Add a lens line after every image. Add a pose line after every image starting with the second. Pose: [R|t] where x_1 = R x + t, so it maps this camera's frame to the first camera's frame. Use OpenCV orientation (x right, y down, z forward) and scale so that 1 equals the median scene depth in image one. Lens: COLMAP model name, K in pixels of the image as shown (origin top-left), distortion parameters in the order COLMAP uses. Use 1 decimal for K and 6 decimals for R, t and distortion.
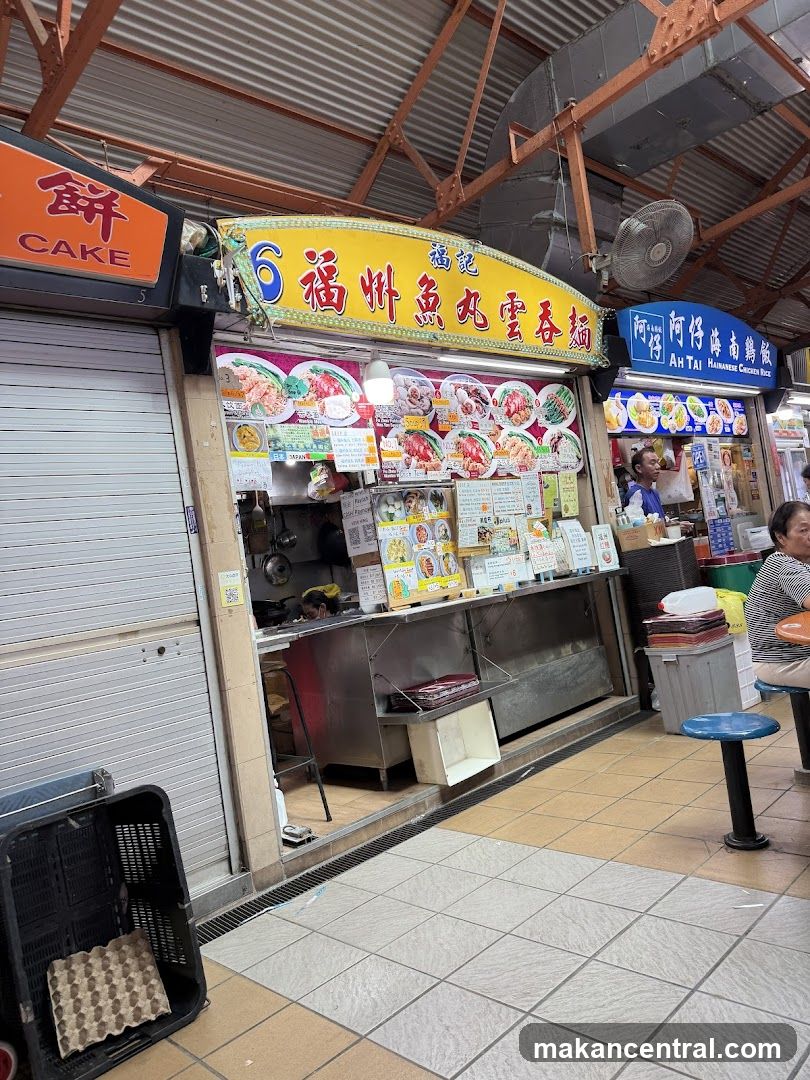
lens RADIAL K [[755.7, 0, 383.7], [0, 755.7, 565.4], [0, 0, 1]] dist [0.017673, -0.021775]
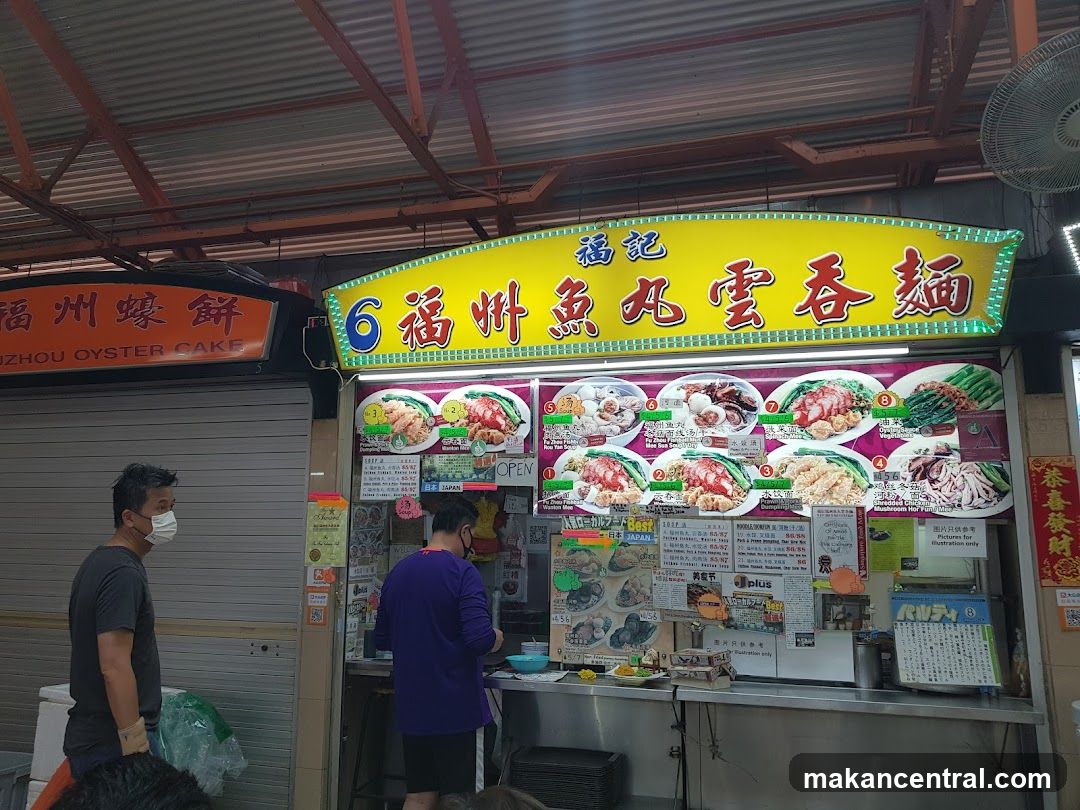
lens RADIAL K [[795.6, 0, 519.0], [0, 795.6, 384.4], [0, 0, 1]] dist [0.052610, -0.067071]
pose [[0.506744, -0.000111, -0.862096, 0.740157], [-0.080529, 0.995622, -0.047464, -0.203587], [0.858327, 0.093476, 0.504517, 0.476765]]
